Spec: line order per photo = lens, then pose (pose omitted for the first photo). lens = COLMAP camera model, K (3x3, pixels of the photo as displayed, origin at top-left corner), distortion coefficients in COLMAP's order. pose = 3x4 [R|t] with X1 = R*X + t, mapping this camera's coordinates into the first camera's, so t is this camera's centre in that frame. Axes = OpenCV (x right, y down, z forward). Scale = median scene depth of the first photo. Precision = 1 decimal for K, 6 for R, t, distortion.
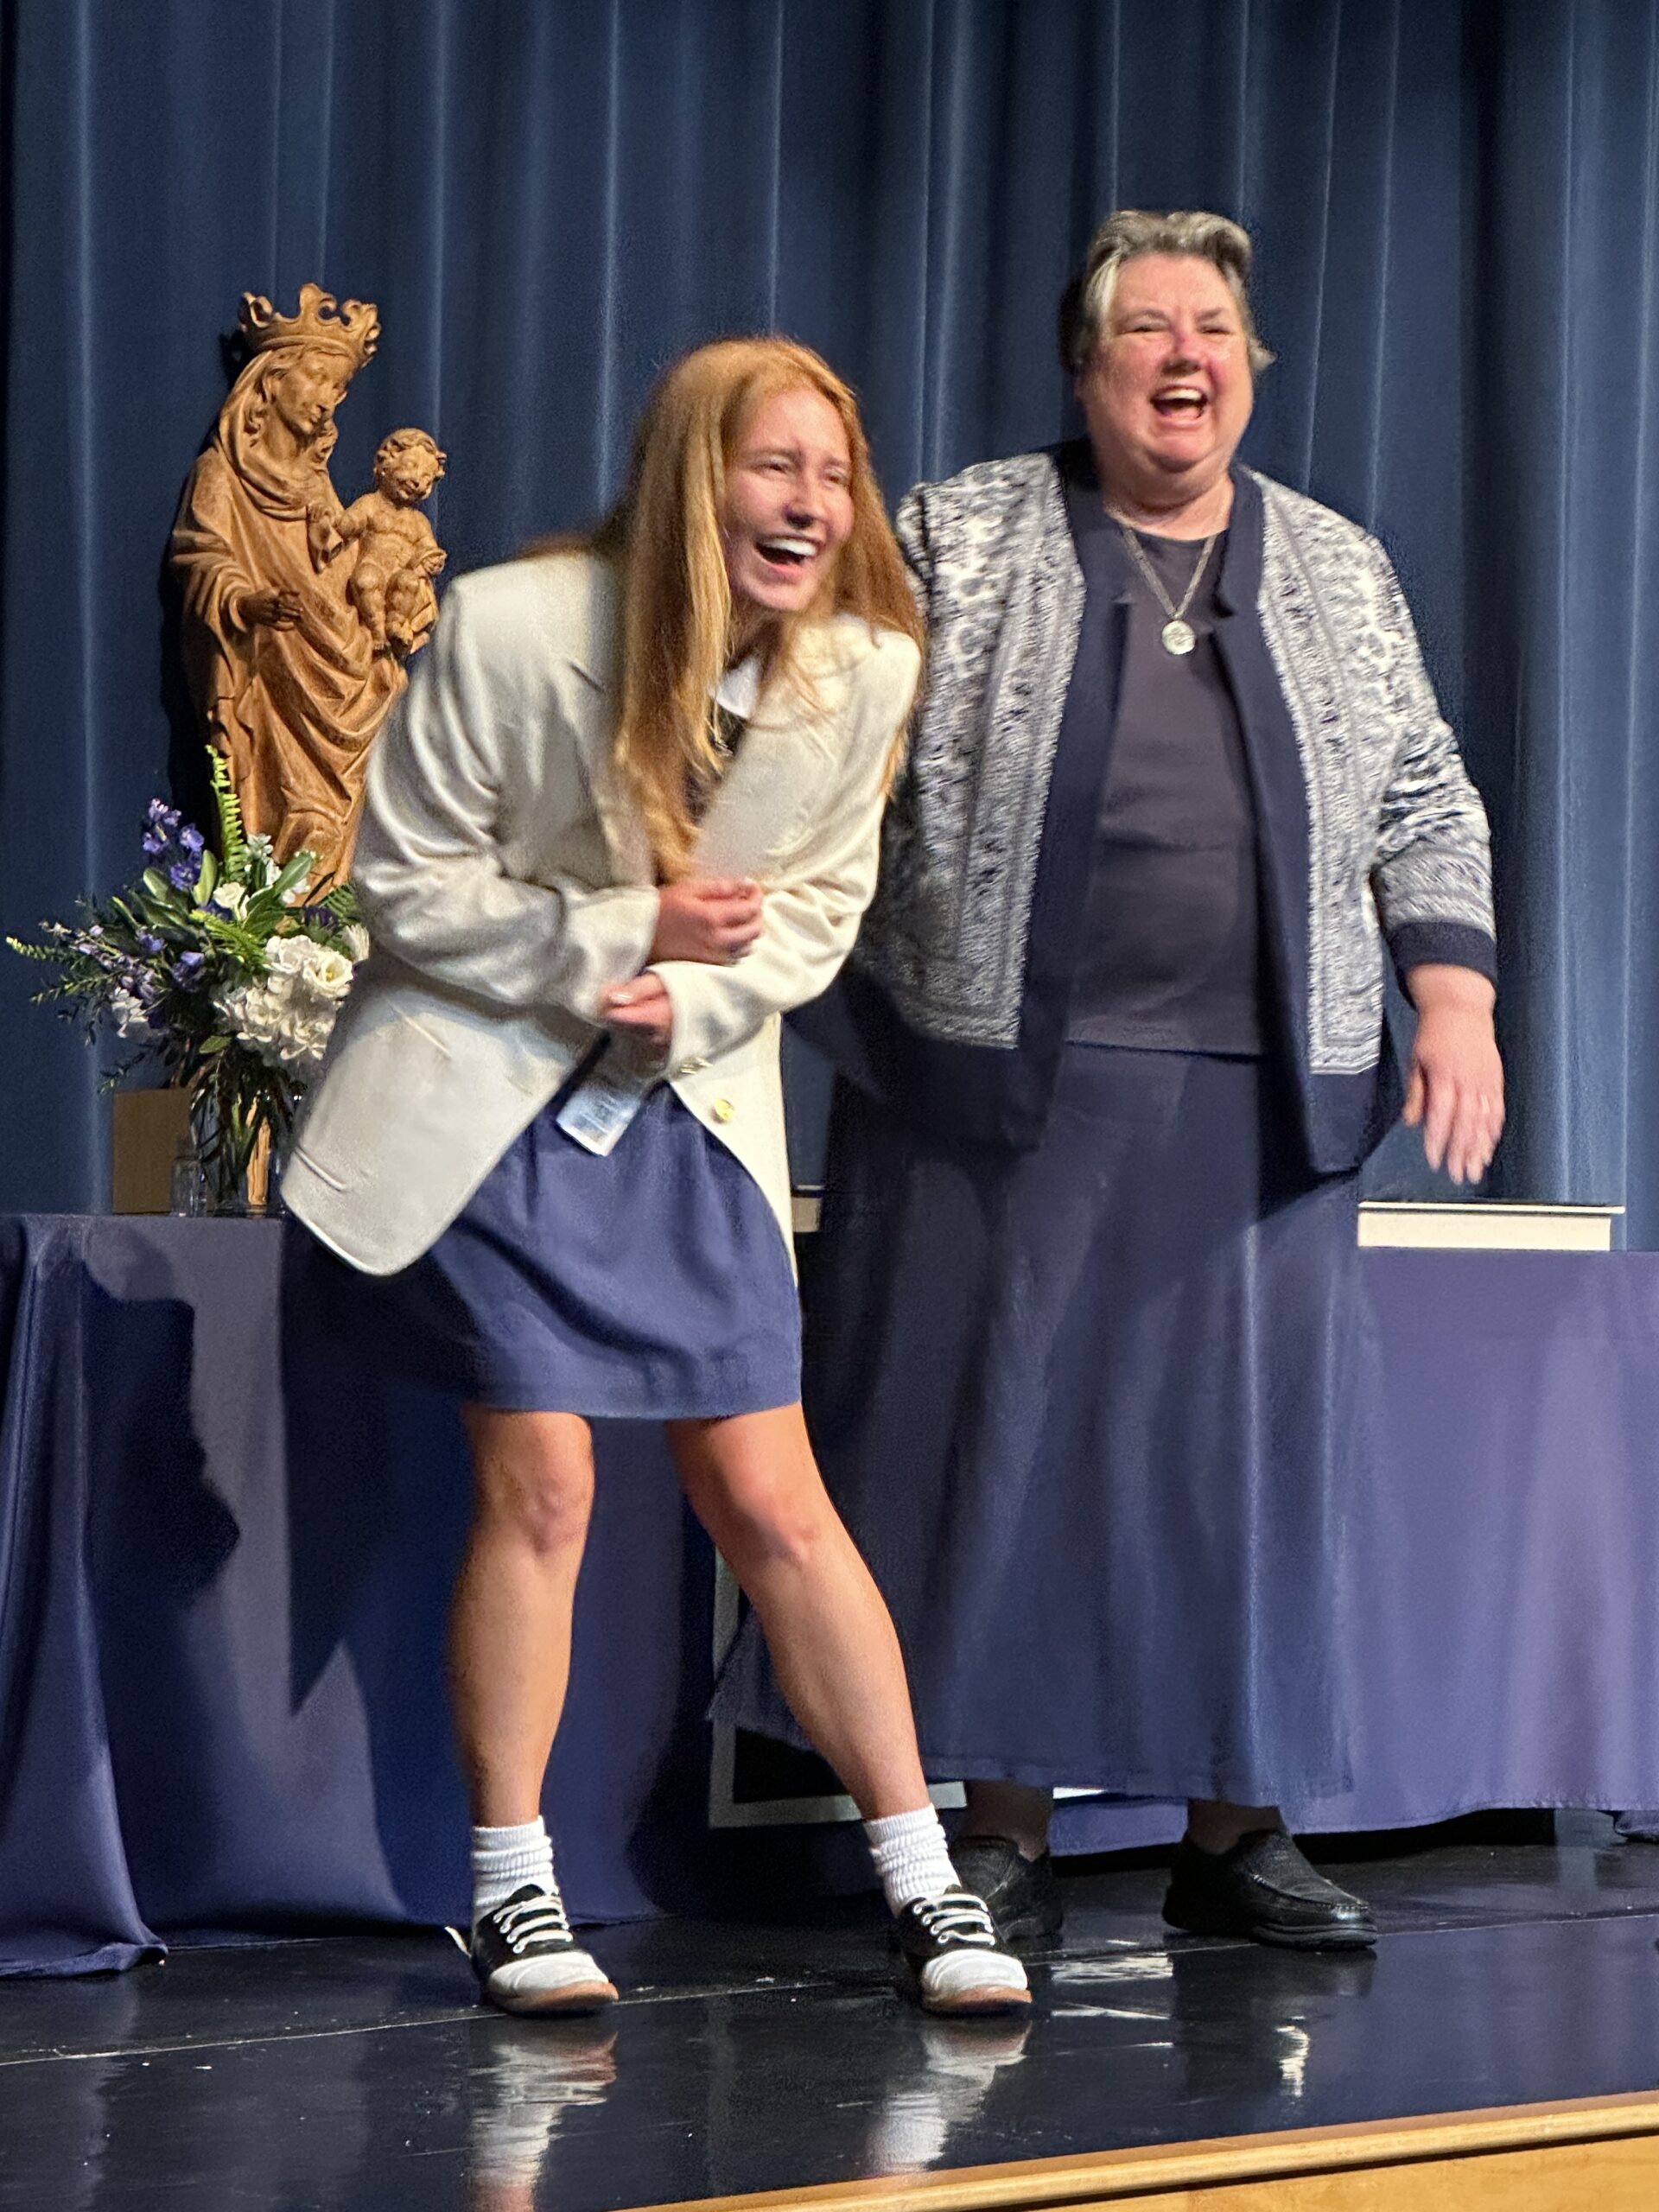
lens RADIAL K [[5990.5, 0, 829.5], [0, 5990.5, 1106.0], [0, 0, 1]] dist [0.057271, 0.166770]
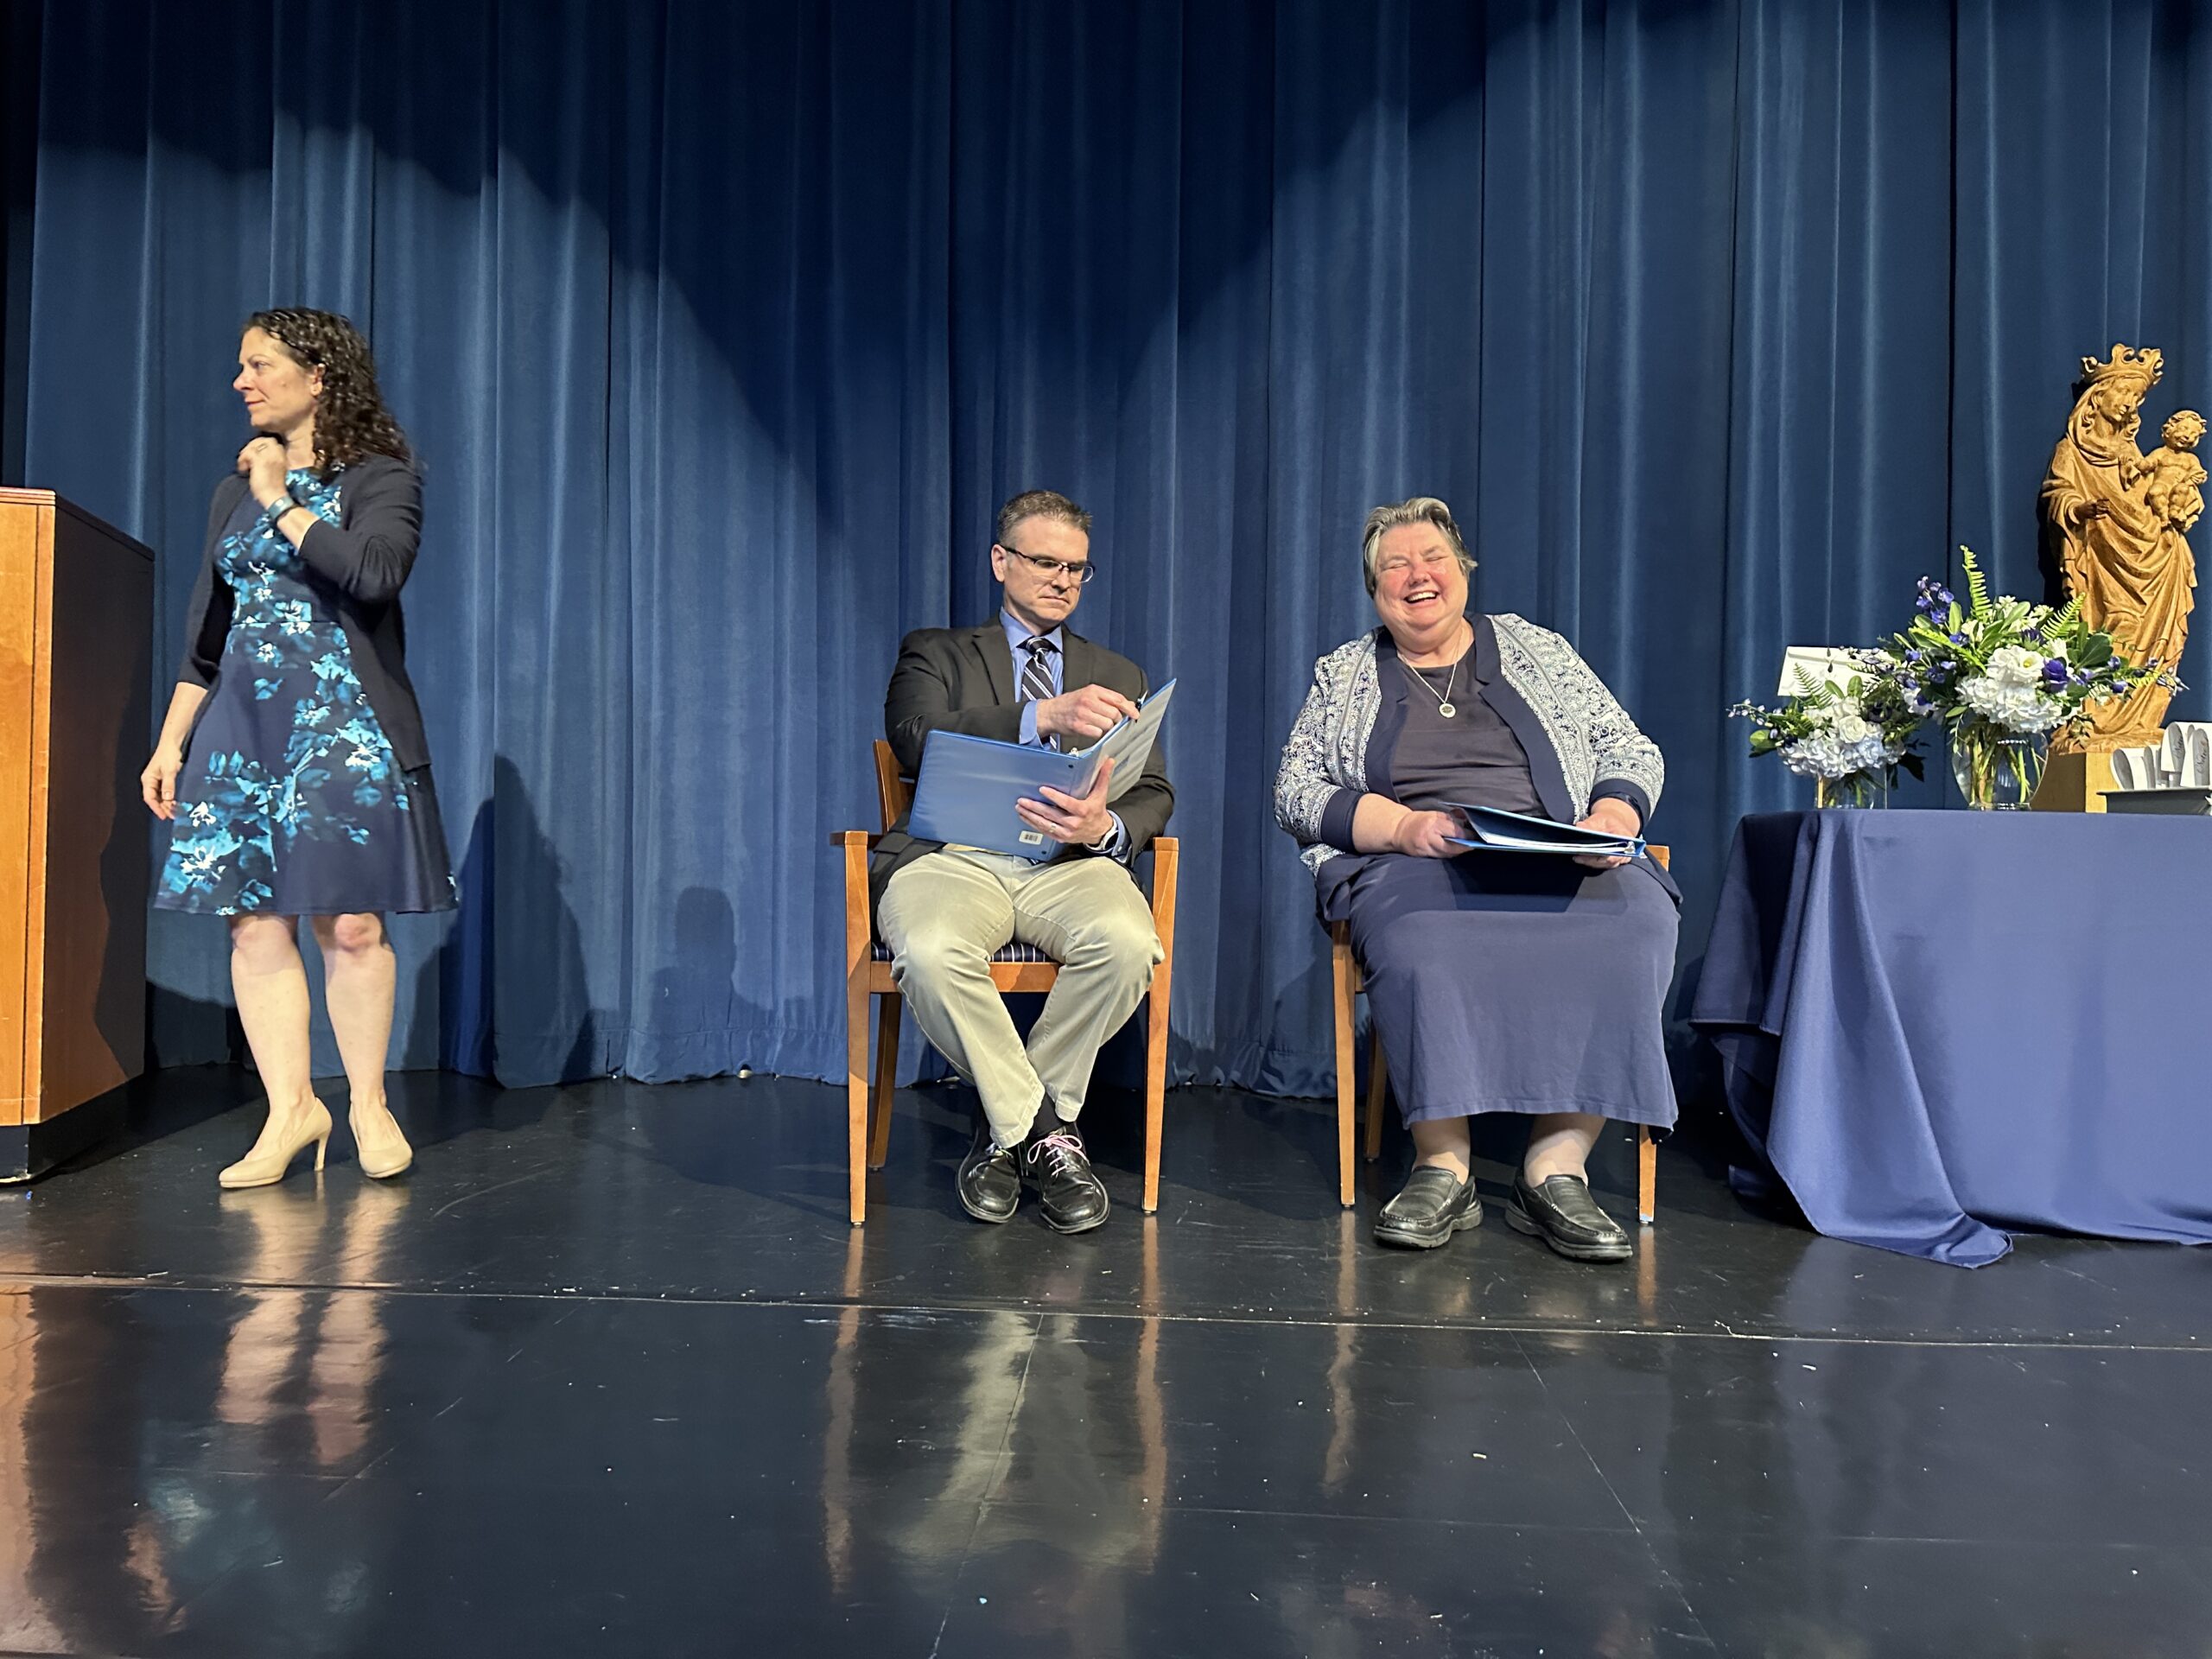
lens RADIAL K [[1572.3, 0, 1106.0], [0, 1572.3, 829.5], [0, 0, 1]] dist [-0.001210, -0.006638]
pose [[0.721382, -0.011788, -0.692437, 0.027637], [0.016072, 0.999871, -0.000277, 0.016120], [0.692351, -0.010929, 0.721478, 0.400254]]
